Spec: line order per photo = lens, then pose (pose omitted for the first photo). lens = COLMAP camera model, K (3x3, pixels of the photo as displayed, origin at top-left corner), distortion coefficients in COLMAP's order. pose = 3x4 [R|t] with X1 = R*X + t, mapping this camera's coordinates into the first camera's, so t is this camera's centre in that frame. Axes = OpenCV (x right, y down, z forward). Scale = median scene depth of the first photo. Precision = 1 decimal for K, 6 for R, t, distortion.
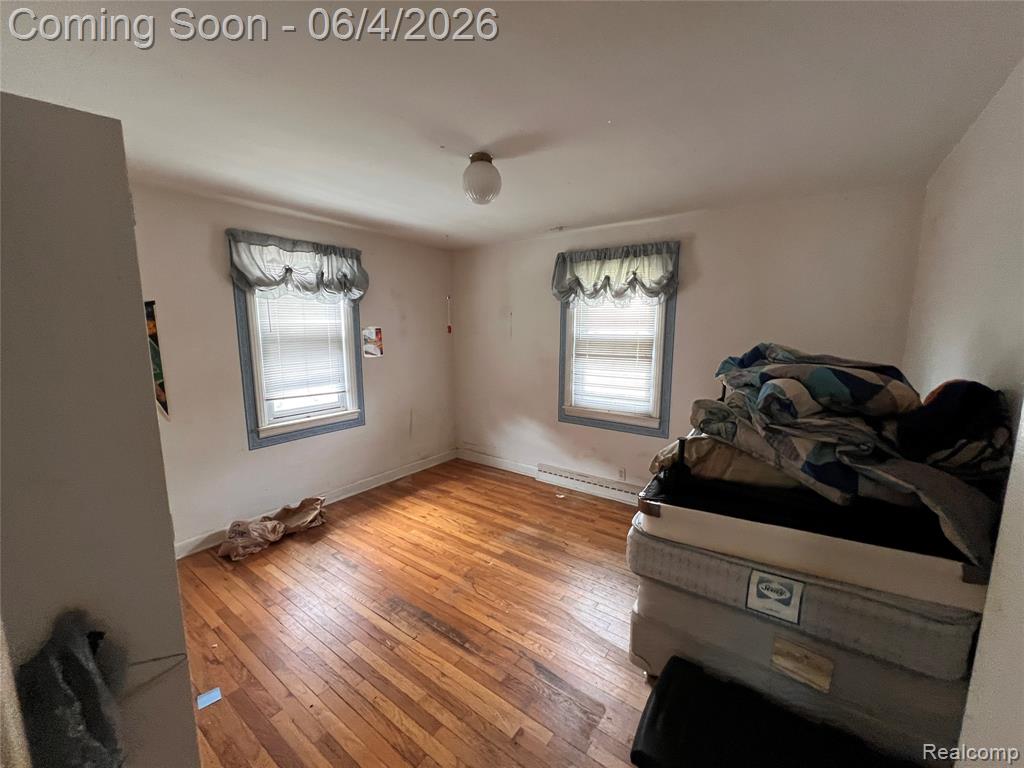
lens RADIAL K [[410.8, 0, 511.1], [0, 410.8, 384.5], [0, 0, 1]] dist [-0.013919, -0.000370]
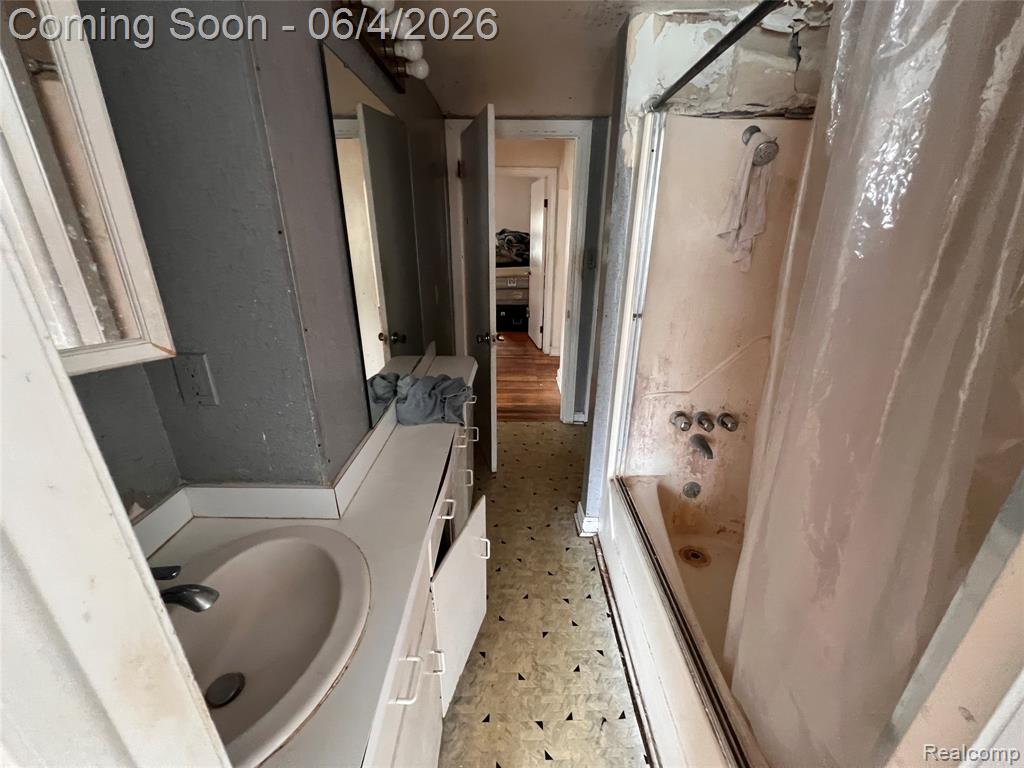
lens RADIAL K [[410.8, 0, 511.4], [0, 410.8, 385.1], [0, 0, 1]] dist [-0.013919, -0.000370]
pose [[0.807776, -0.206224, 0.552240, -2.242843], [0.080358, 0.966588, 0.243413, 0.495333], [-0.583986, -0.152247, 0.797359, -2.989738]]
